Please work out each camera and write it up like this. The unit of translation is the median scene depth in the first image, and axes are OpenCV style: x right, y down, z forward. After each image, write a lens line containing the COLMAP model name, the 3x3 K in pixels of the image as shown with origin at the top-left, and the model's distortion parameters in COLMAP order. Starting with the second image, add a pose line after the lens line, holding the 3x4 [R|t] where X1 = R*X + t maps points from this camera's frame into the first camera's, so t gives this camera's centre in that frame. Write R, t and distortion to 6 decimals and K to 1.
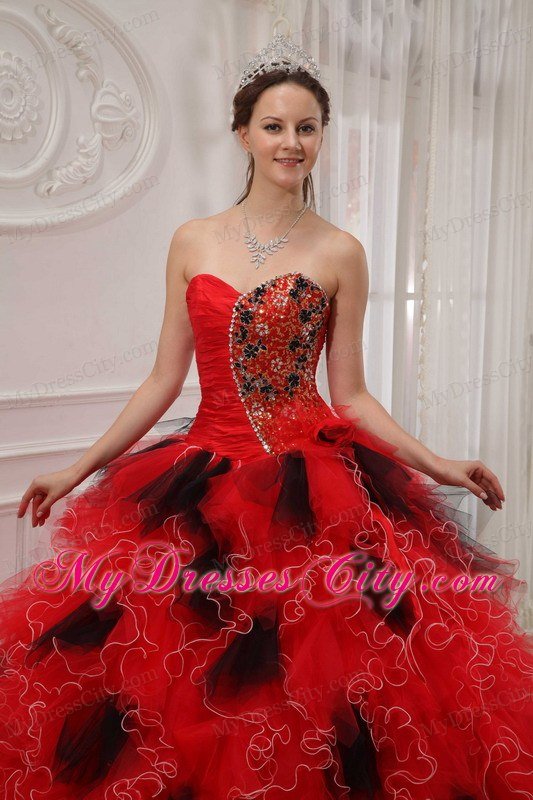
lens RADIAL K [[1679.4, 0, 220.3], [0, 1679.4, 385.8], [0, 0, 1]] dist [0.329328, 0.000000]
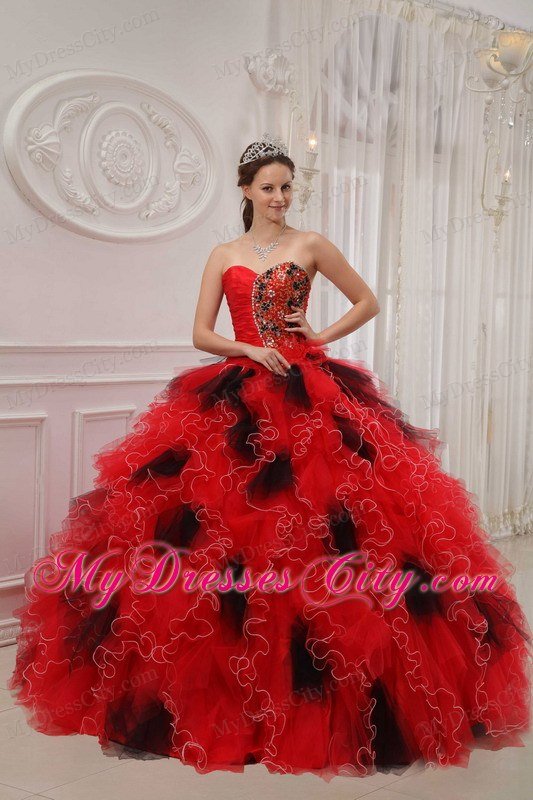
lens RADIAL K [[1597.6, 0, 265.2], [0, 1597.6, 397.6], [0, 0, 1]] dist [0.244862, 0.000000]
pose [[0.999937, 0.007233, -0.008565, 0.025275], [-0.007279, 0.999959, -0.005439, 0.064838], [0.008525, 0.005501, 0.999949, -0.525784]]
